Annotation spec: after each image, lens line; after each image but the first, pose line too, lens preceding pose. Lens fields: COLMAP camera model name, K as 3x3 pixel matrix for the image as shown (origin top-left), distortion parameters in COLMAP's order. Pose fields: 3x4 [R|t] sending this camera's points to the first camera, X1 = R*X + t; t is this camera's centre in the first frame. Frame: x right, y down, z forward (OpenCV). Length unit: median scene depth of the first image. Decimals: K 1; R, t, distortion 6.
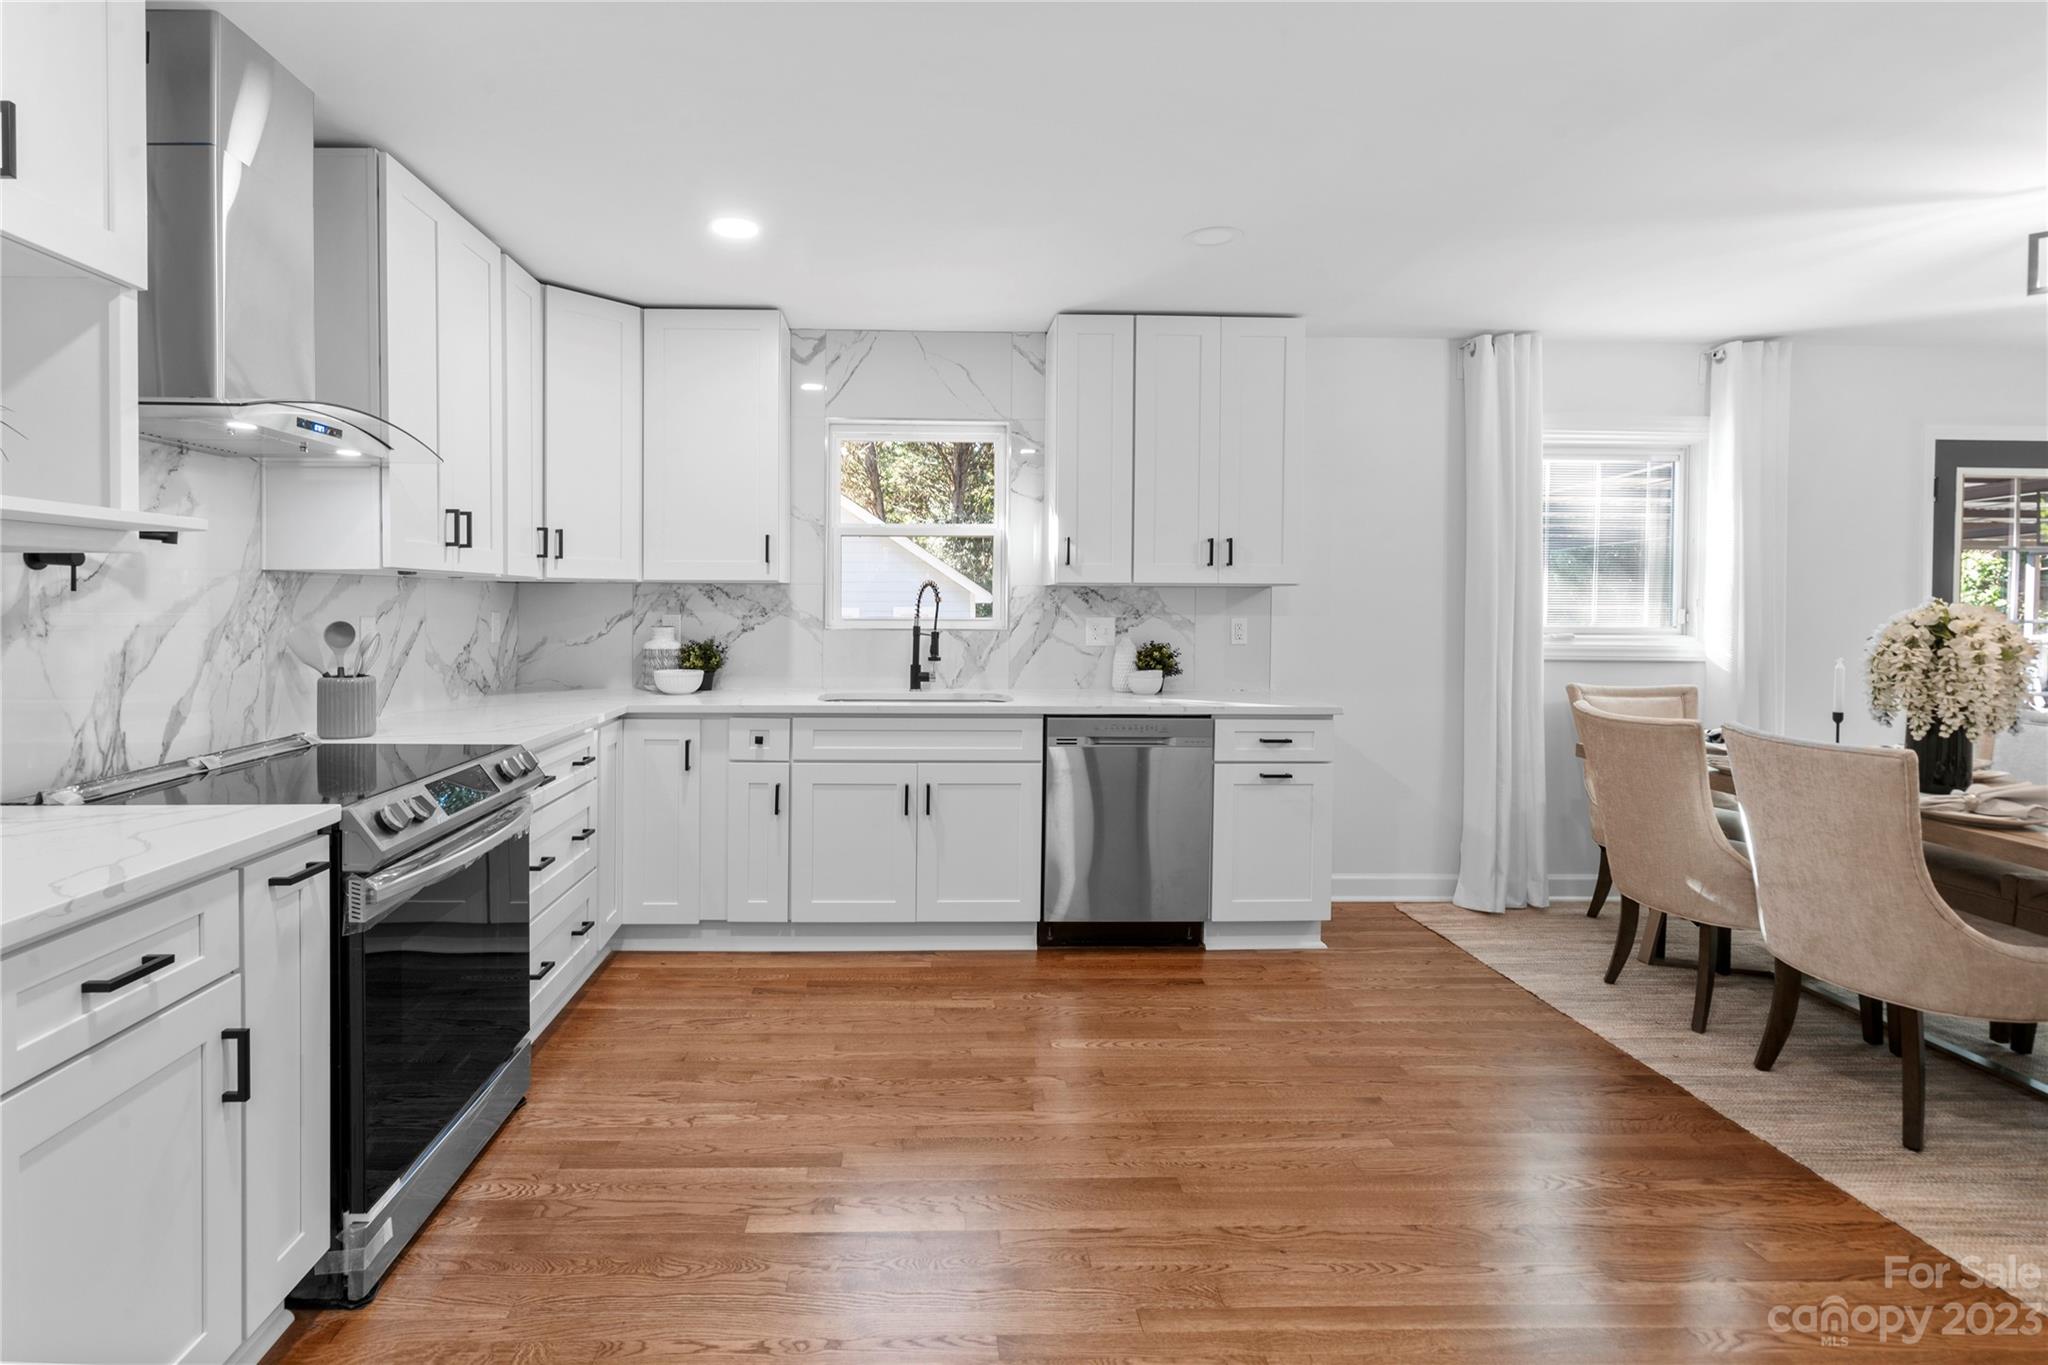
lens RADIAL K [[981.1, 0, 938.8], [0, 981.1, 614.0], [0, 0, 1]] dist [-0.000729, 0.000435]
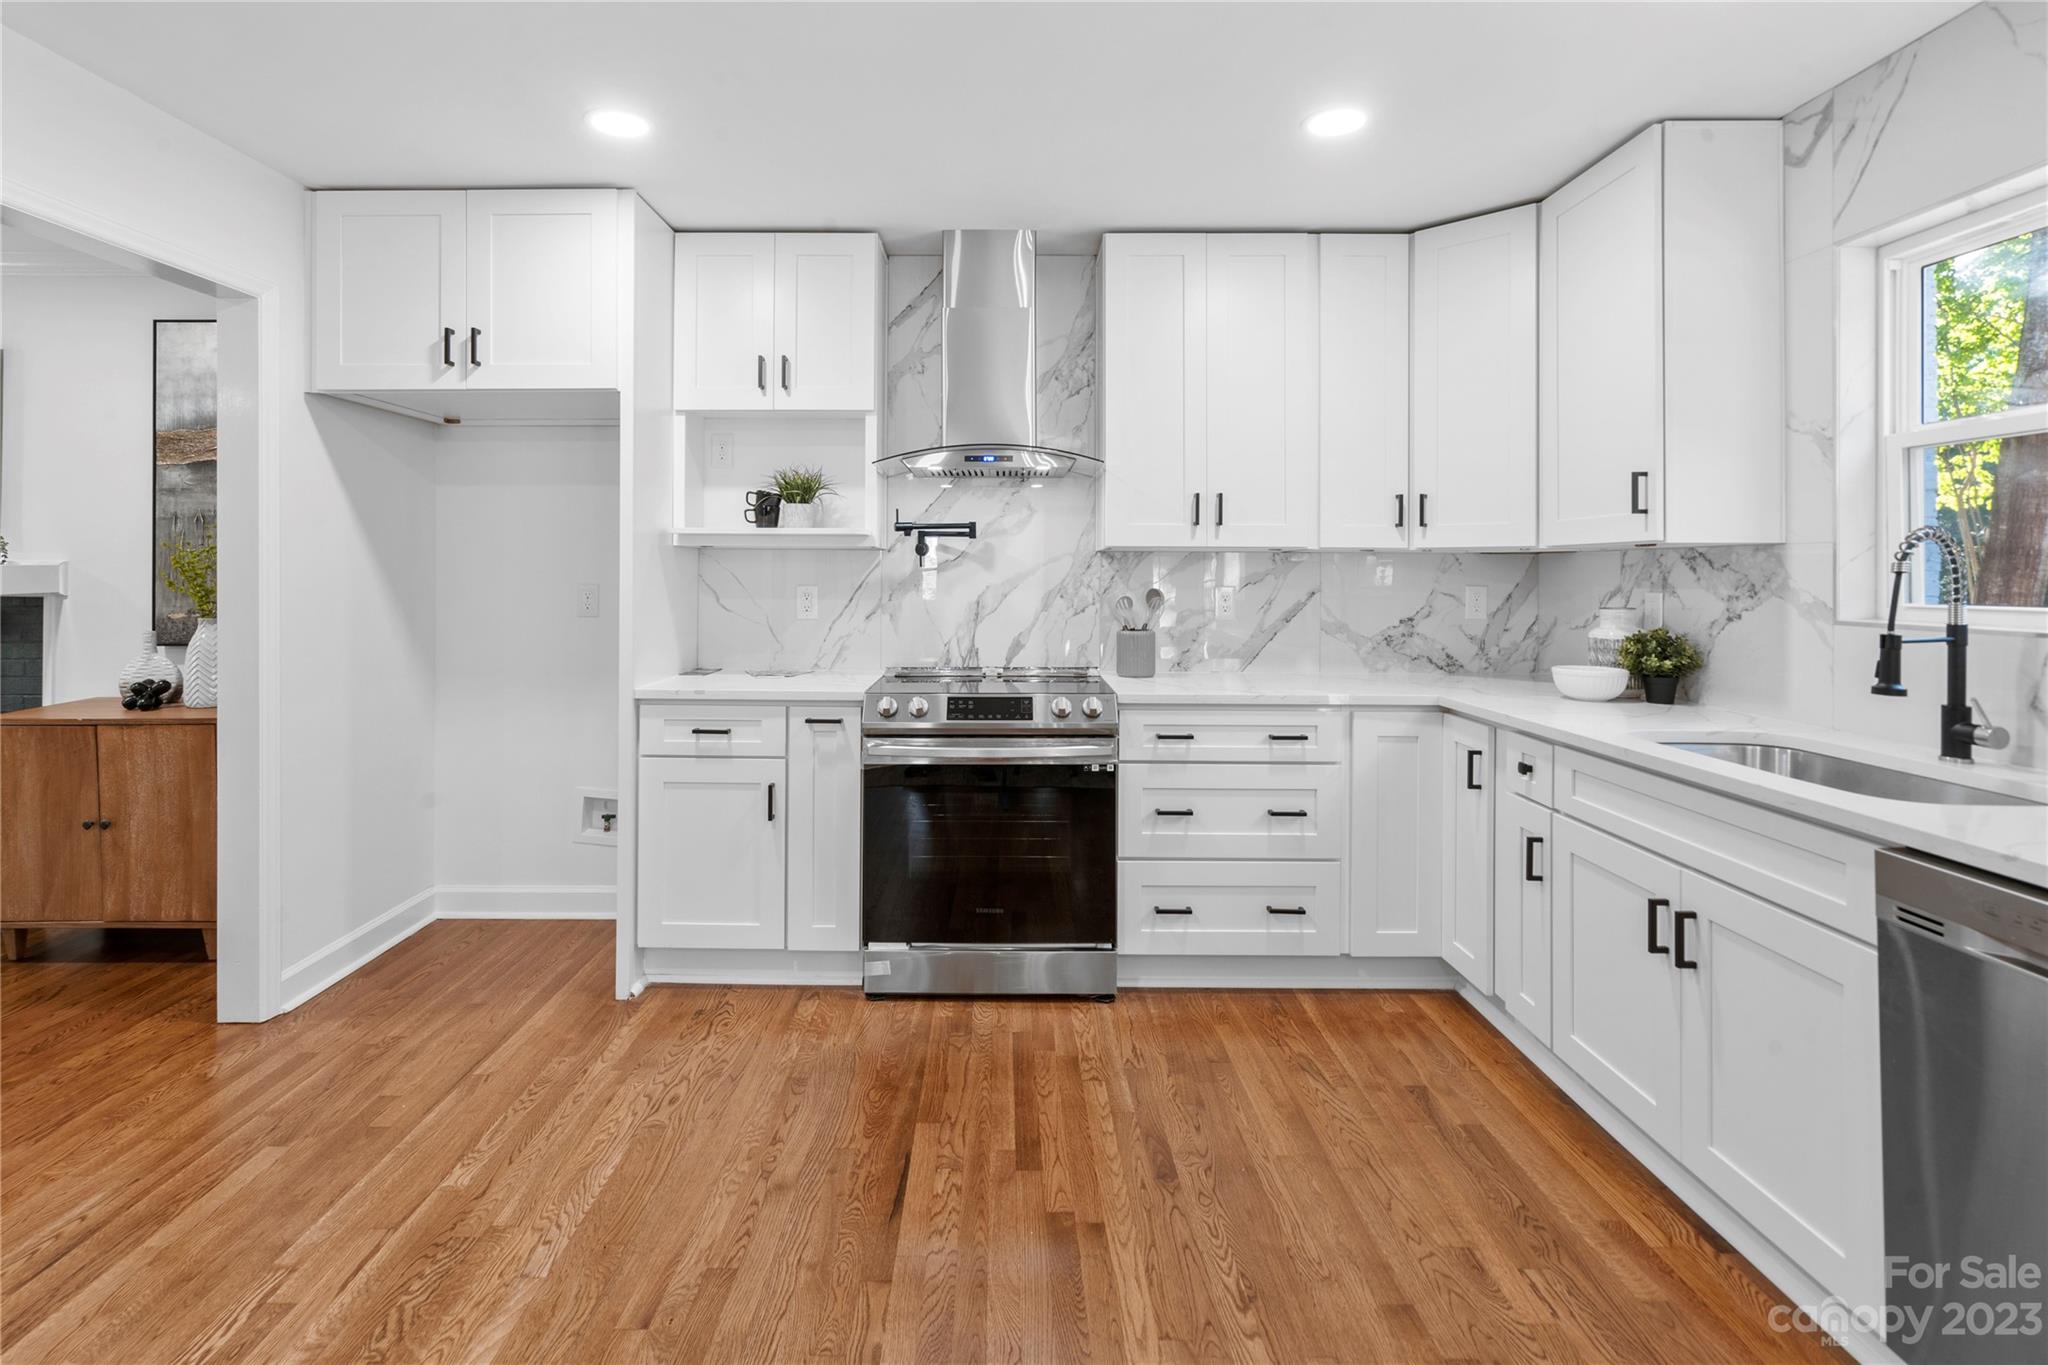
lens RADIAL K [[993.3, 0, 986.5], [0, 993.3, 564.1], [0, 0, 1]] dist [-0.001207, 0.000563]
pose [[-0.041348, -0.013827, -0.999049, 0.546475], [-0.016877, 0.999771, -0.013138, -0.002847], [0.999002, 0.016317, -0.041572, 0.637830]]
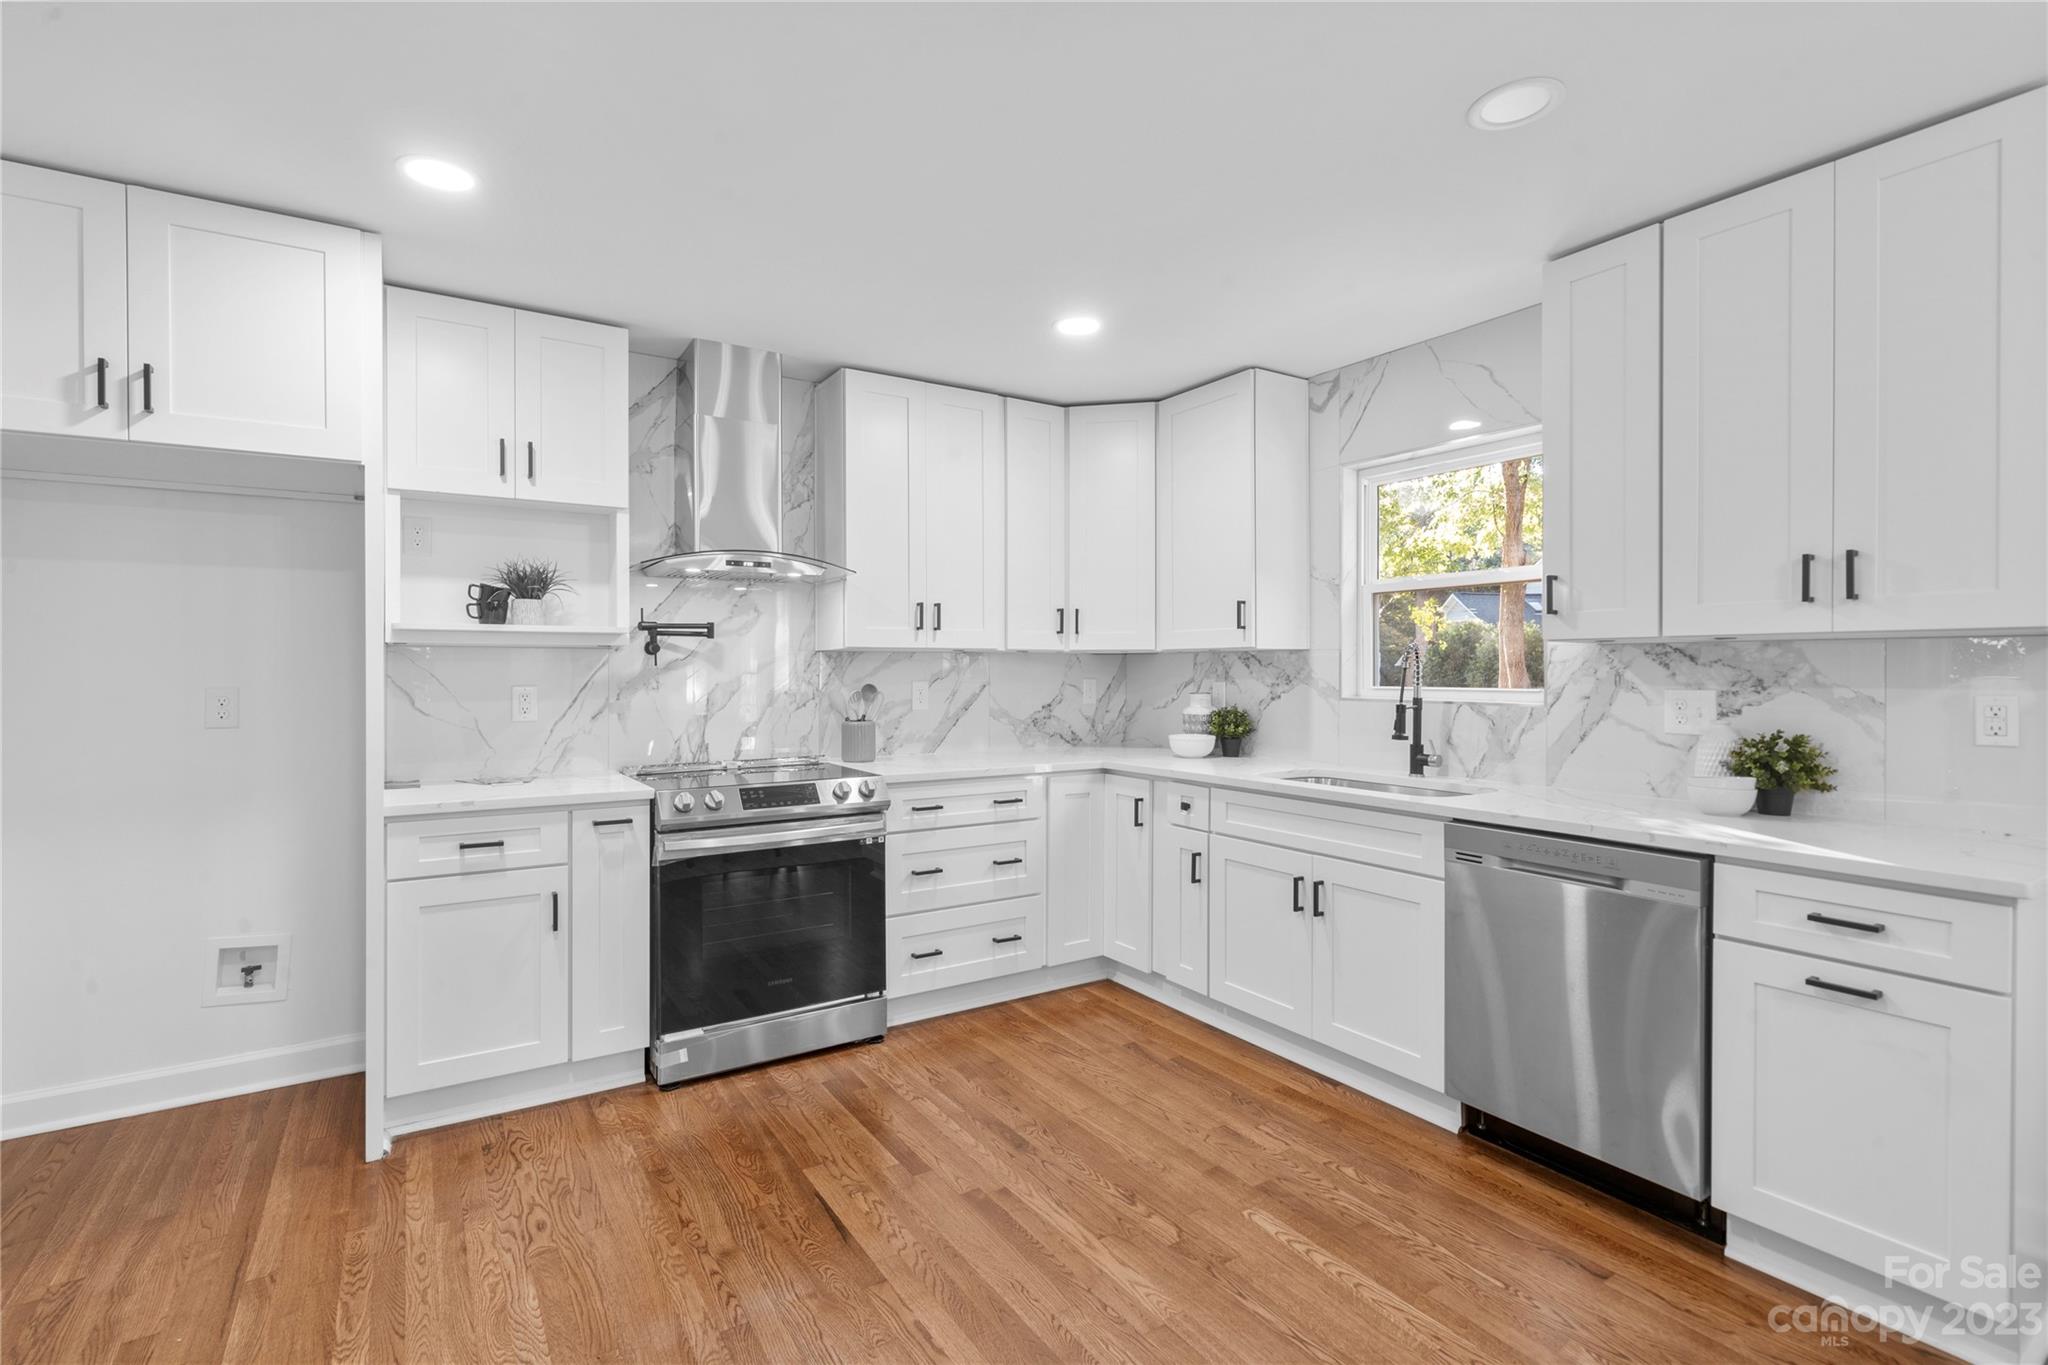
lens RADIAL K [[949.3, 0, 1006.9], [0, 949.3, 668.5], [0, 0, 1]] dist [-0.000872, 0.000594]
pose [[0.508903, -0.006651, -0.860798, 0.562509], [-0.007036, 0.999905, -0.011886, -0.000300], [0.860795, 0.012105, 0.508808, 0.342318]]
